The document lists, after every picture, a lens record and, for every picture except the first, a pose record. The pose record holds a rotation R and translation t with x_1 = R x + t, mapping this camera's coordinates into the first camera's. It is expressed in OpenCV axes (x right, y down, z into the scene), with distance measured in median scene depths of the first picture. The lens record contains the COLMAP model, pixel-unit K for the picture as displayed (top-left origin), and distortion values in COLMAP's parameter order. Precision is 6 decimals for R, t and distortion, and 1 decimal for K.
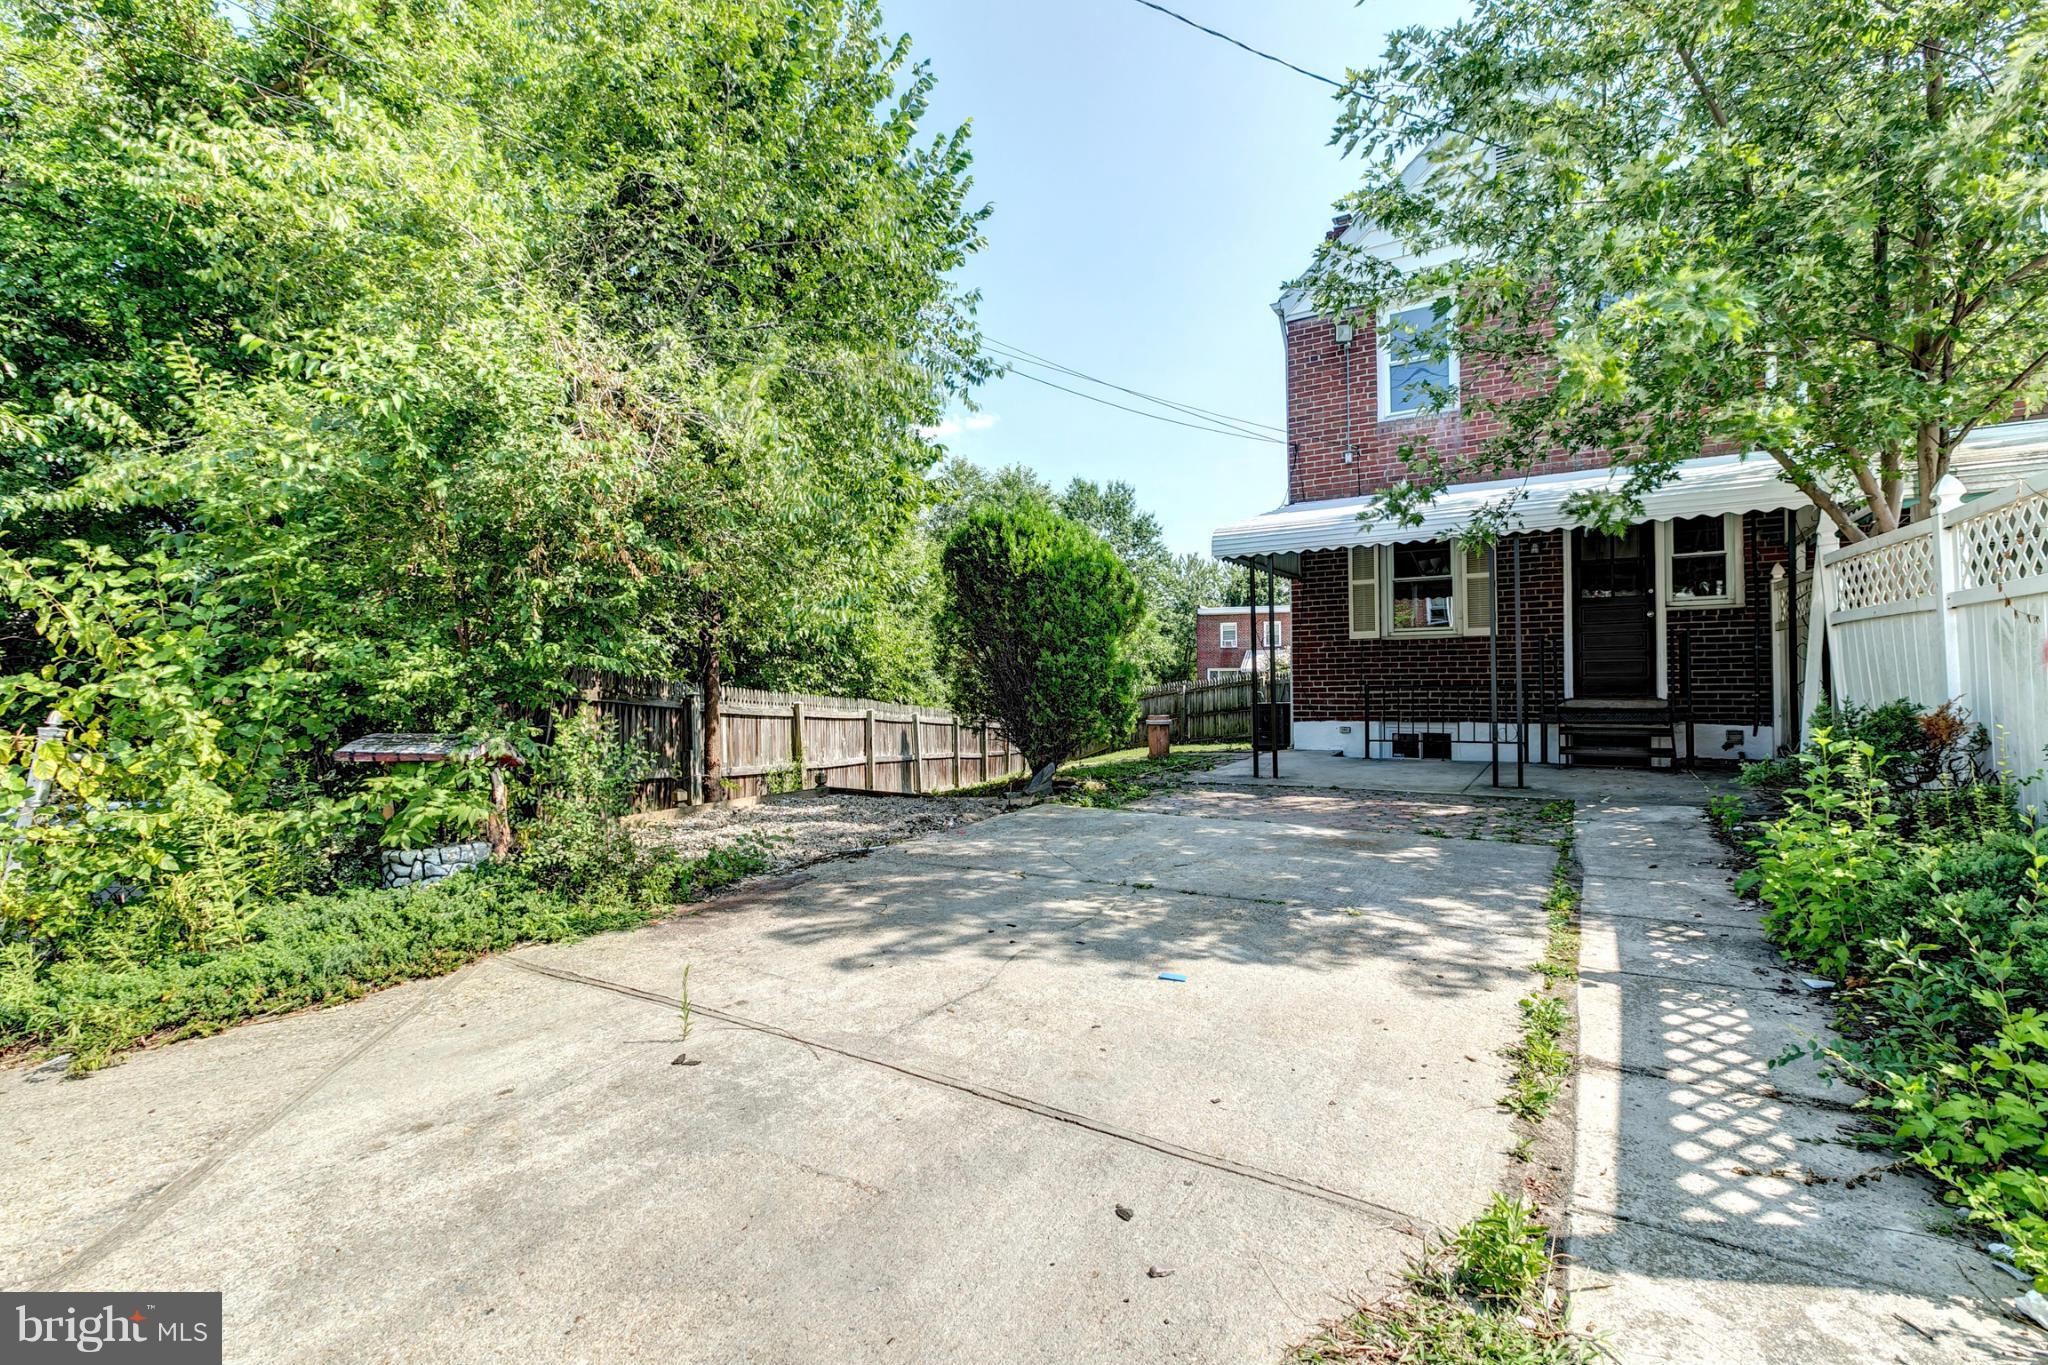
lens RADIAL K [[914.0, 0, 1021.7], [0, 914.0, 675.7], [0, 0, 1]] dist [0.004119, -0.001840]
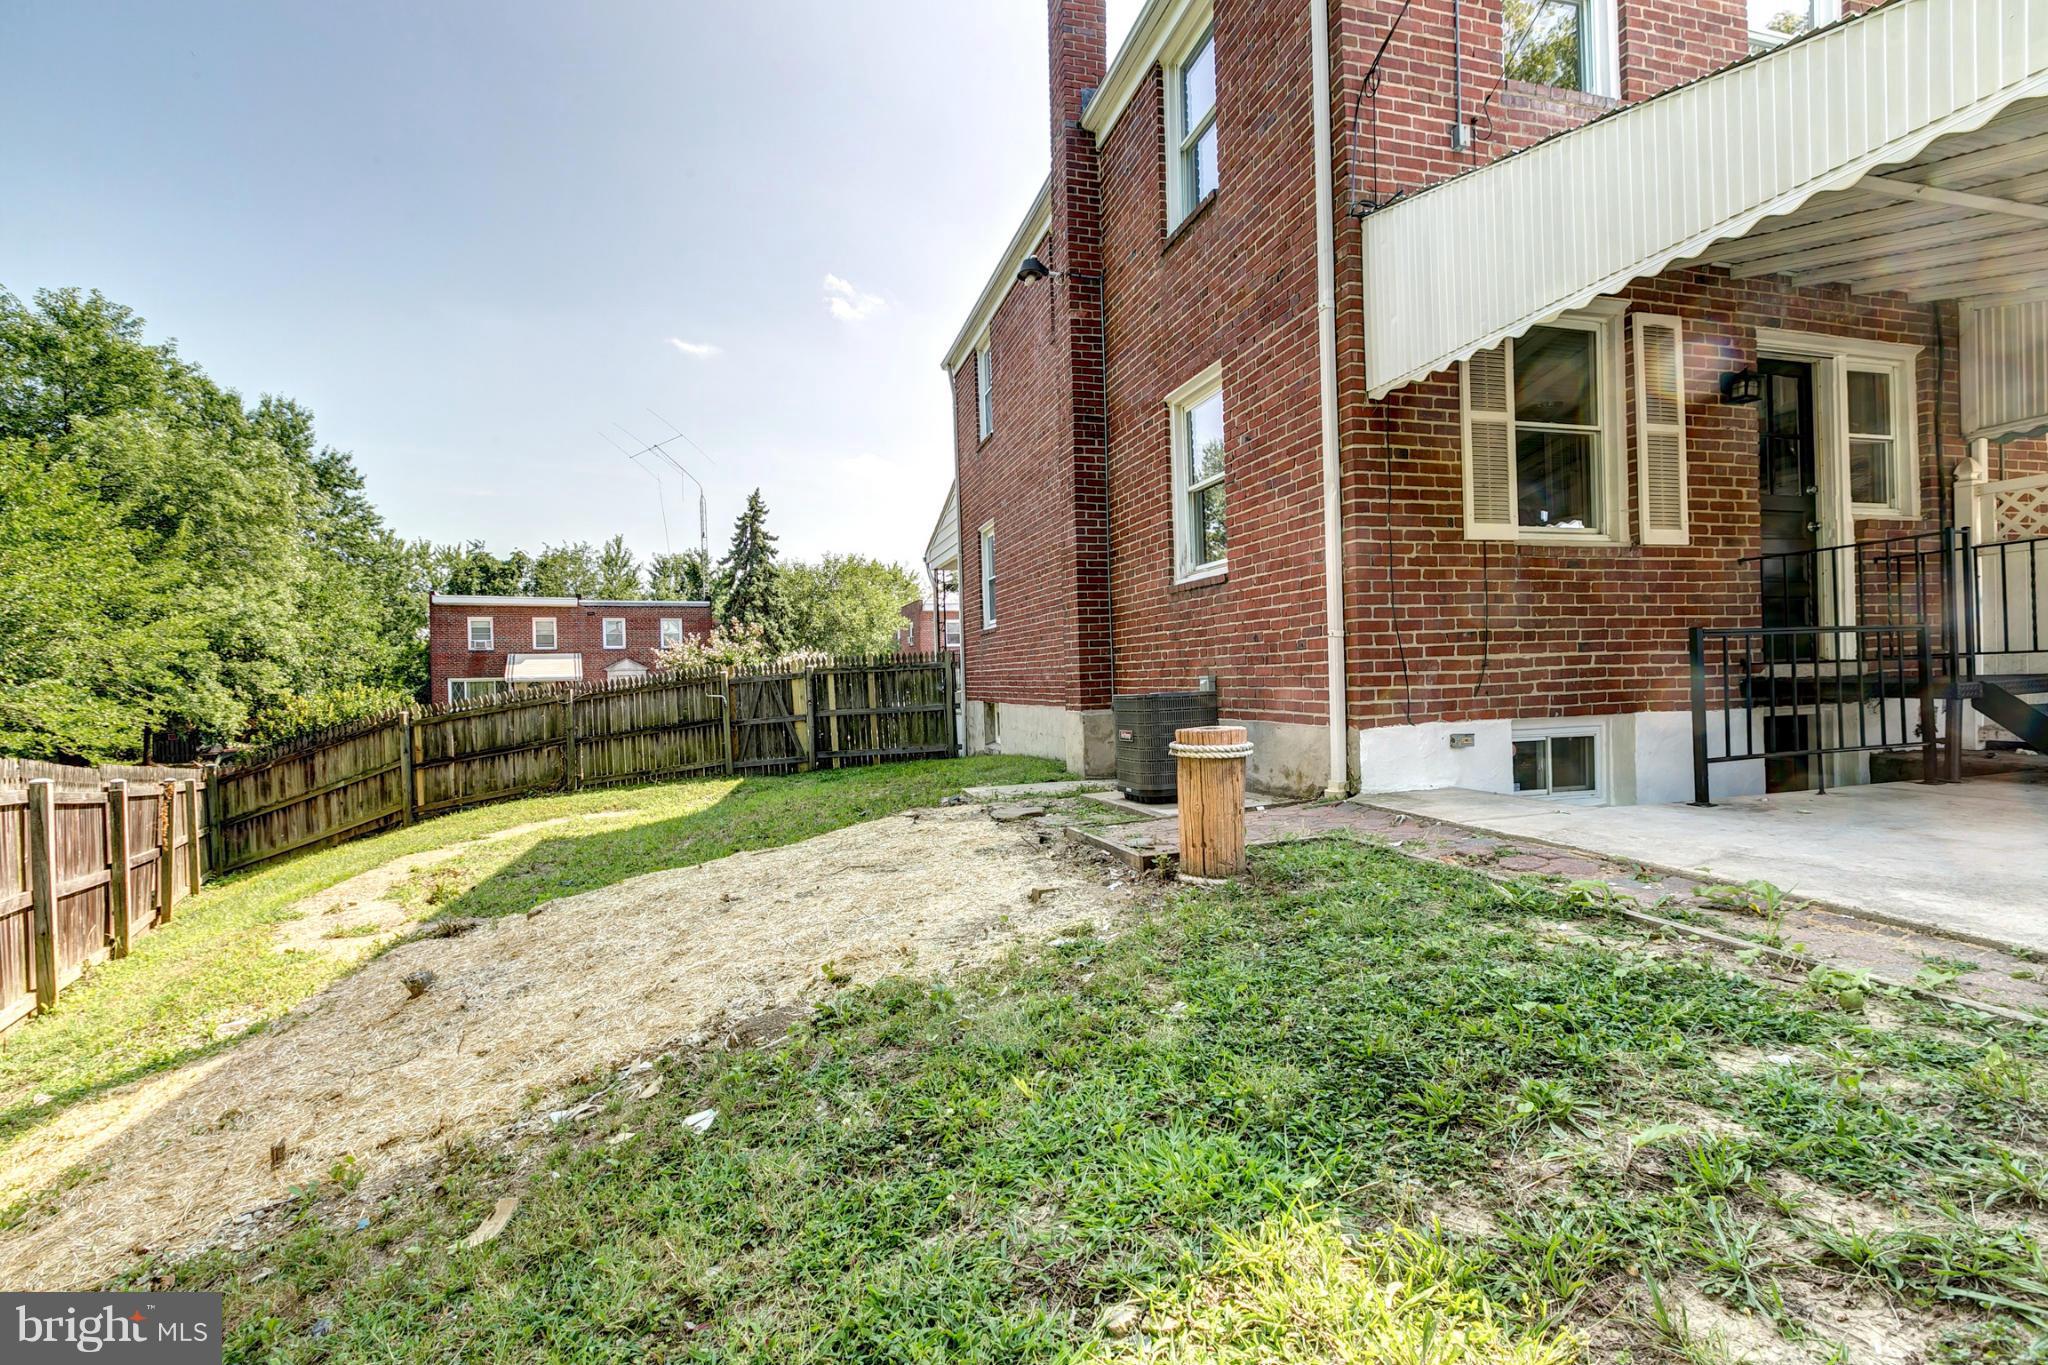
lens RADIAL K [[914.0, 0, 1023.8], [0, 914.0, 680.6], [0, 0, 1]] dist [0.004119, -0.001840]
pose [[0.674423, -0.009564, 0.738283, -0.060191], [0.019052, 0.999809, -0.004452, 0.013459], [-0.738099, 0.017068, 0.674476, 0.415926]]
